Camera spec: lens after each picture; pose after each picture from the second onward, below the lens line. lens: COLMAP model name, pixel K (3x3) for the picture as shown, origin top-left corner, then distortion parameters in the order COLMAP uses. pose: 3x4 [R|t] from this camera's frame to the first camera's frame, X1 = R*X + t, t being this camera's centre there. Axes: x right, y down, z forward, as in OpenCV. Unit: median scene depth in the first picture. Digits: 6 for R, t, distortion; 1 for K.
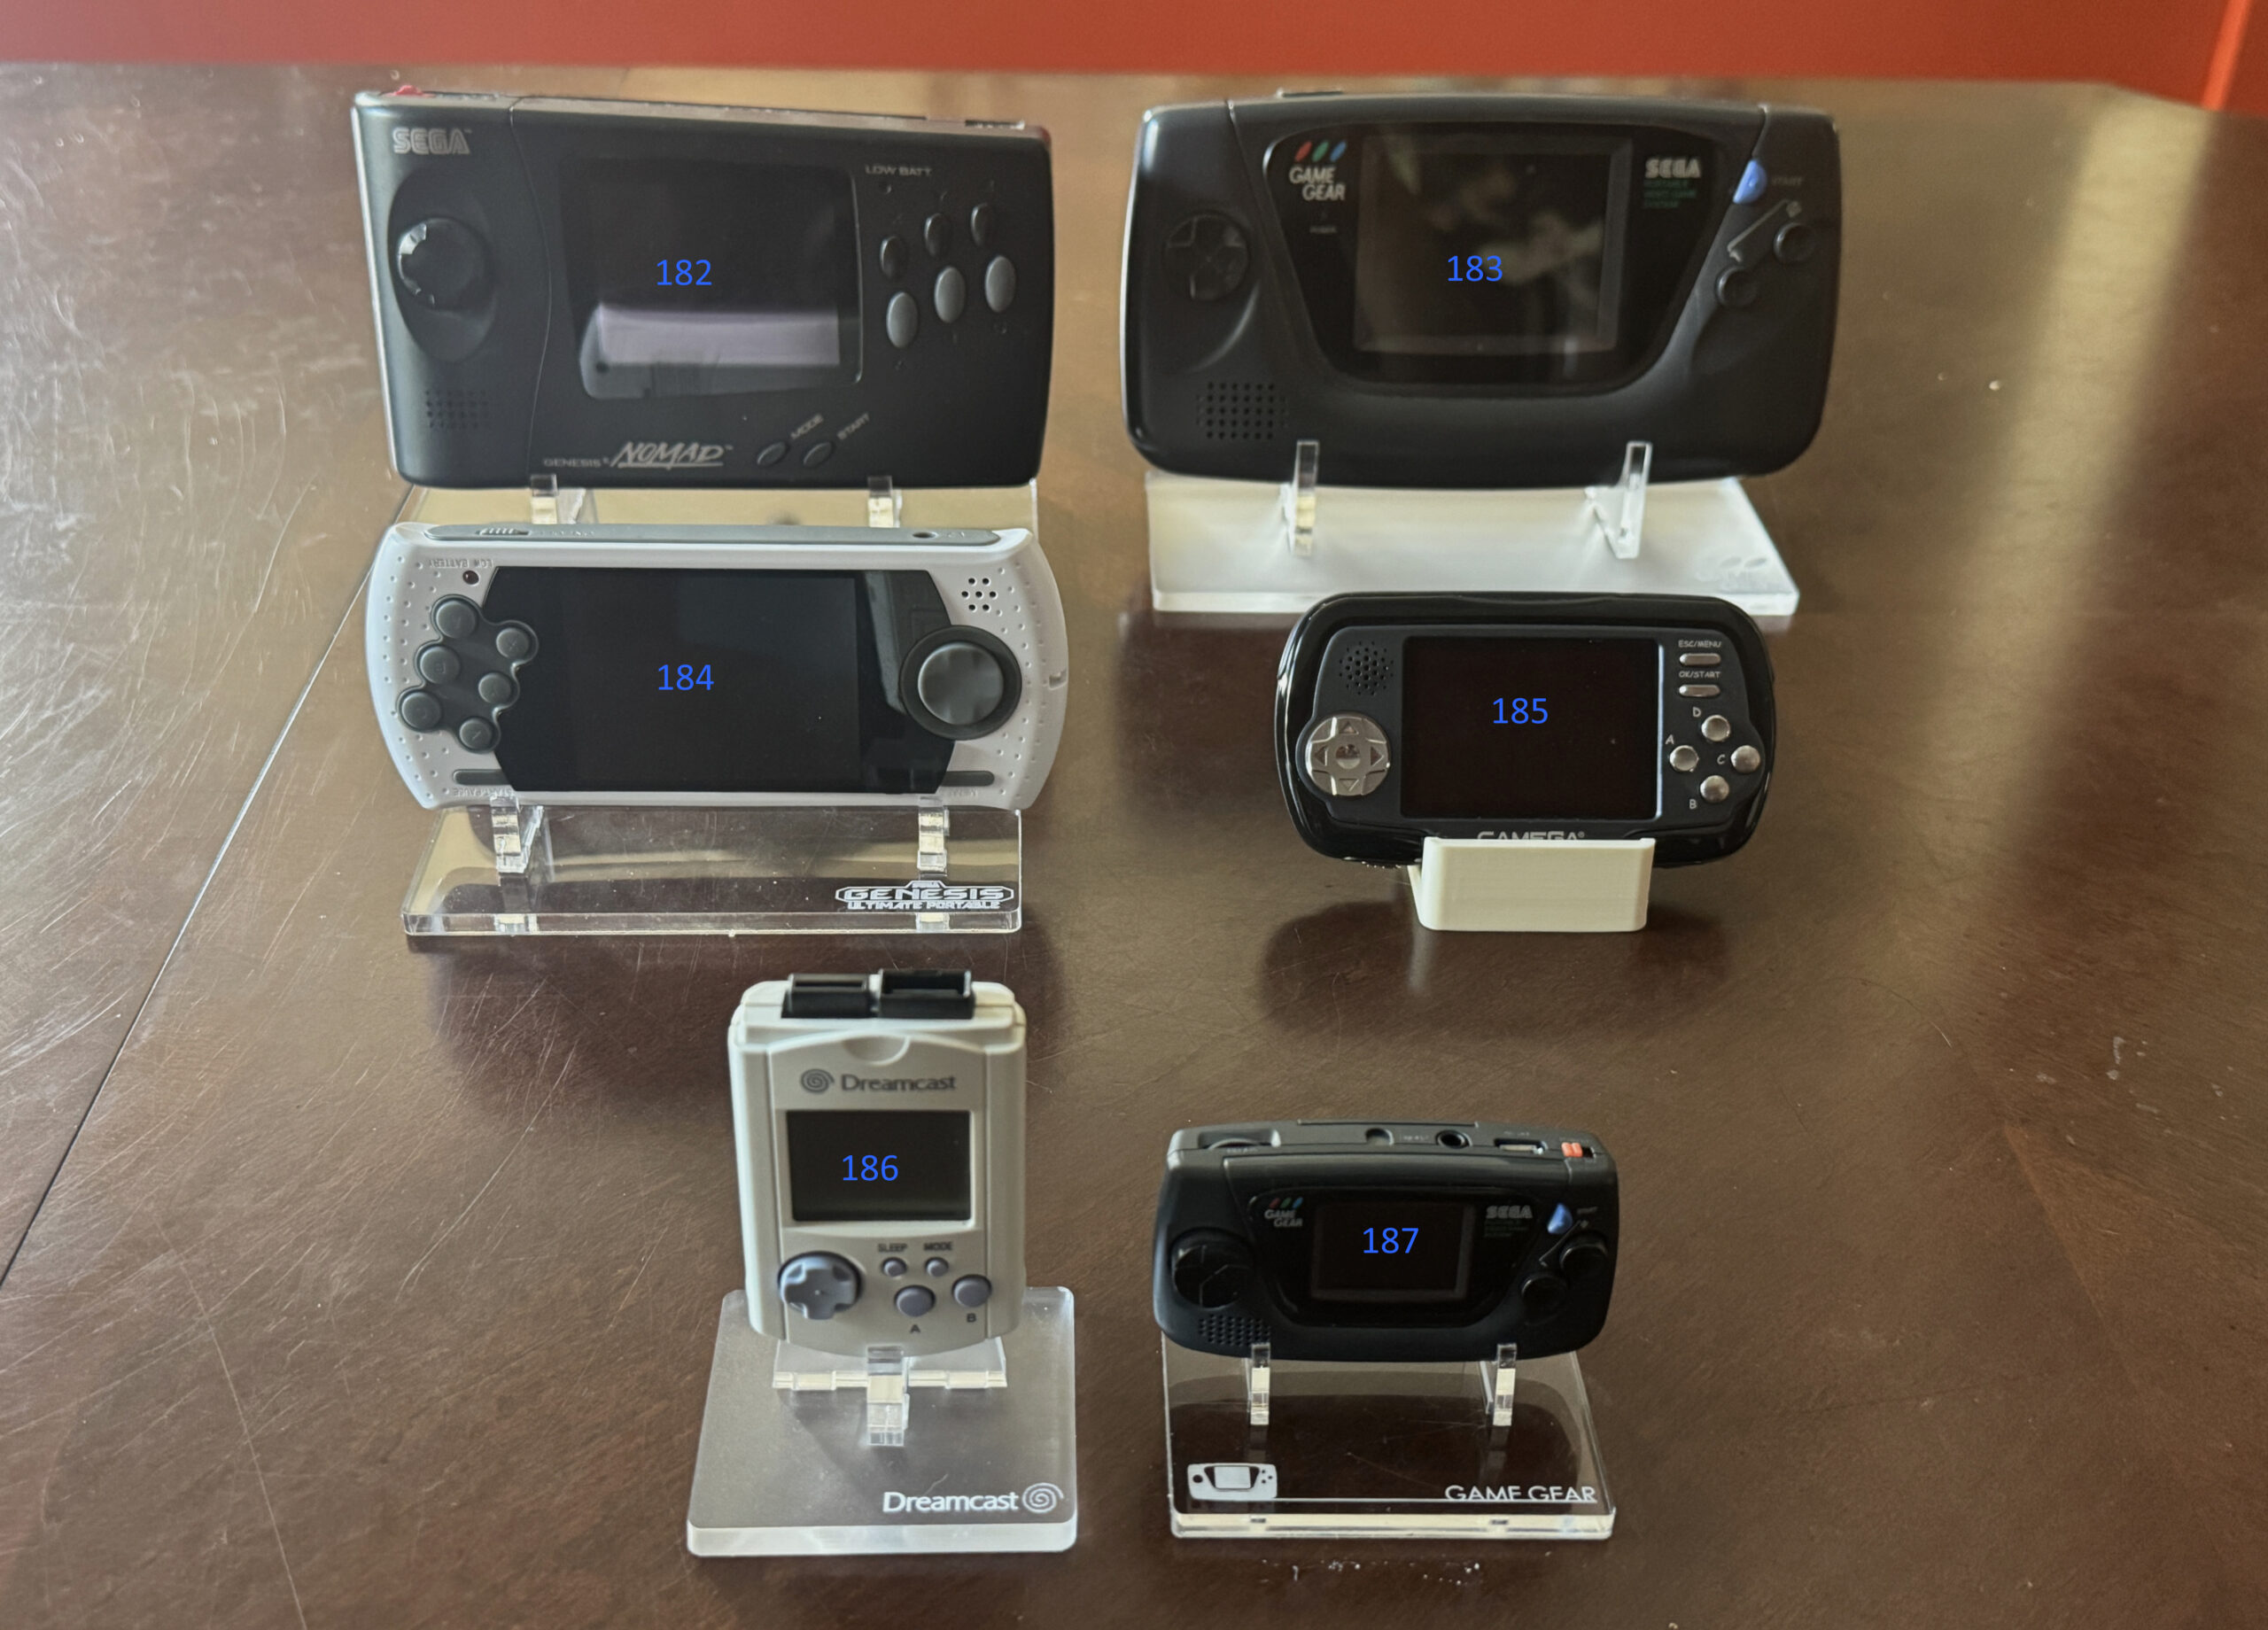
lens RADIAL K [[2386.9, 0, 1130.8], [0, 2386.9, 810.4], [0, 0, 1]] dist [0.113182, -0.287282]
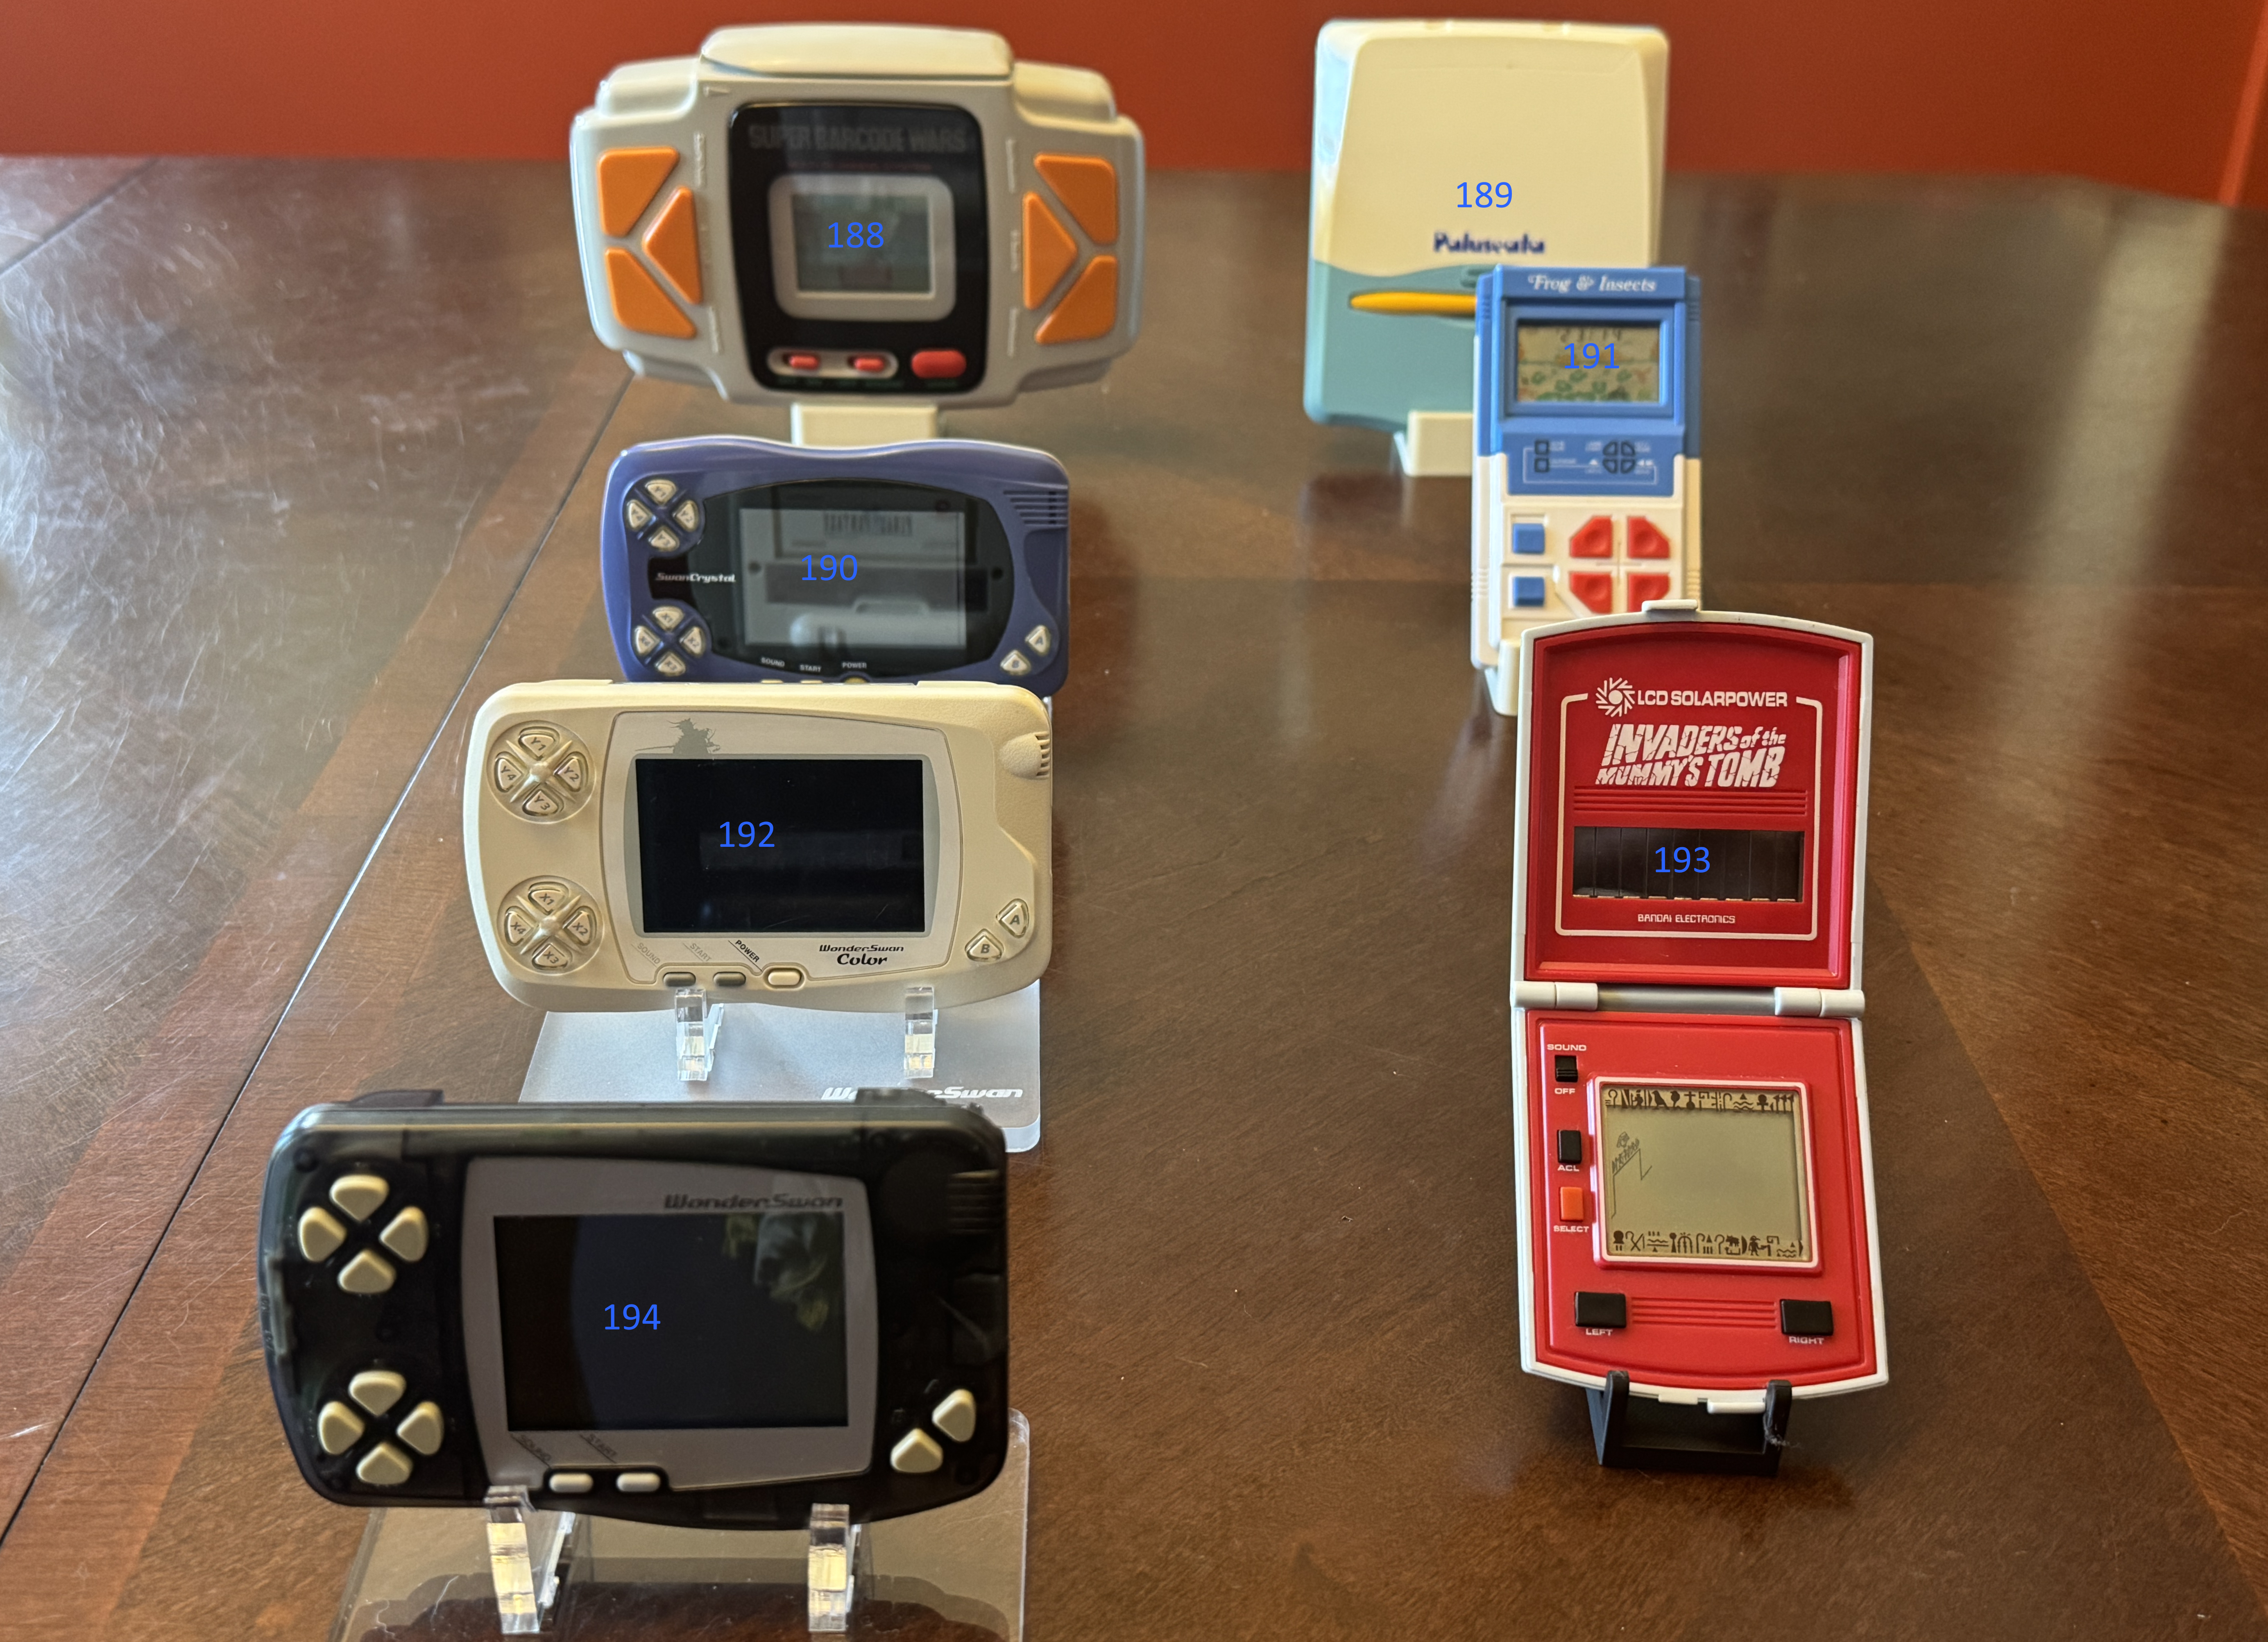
lens RADIAL K [[2387.2, 0, 1130.8], [0, 2387.2, 816.4], [0, 0, 1]] dist [0.113182, -0.287282]
pose [[0.999654, 0.005727, -0.025664, 0.002520], [-0.007342, 0.997969, -0.063269, 0.108395], [0.025250, 0.063436, 0.997666, -0.157948]]
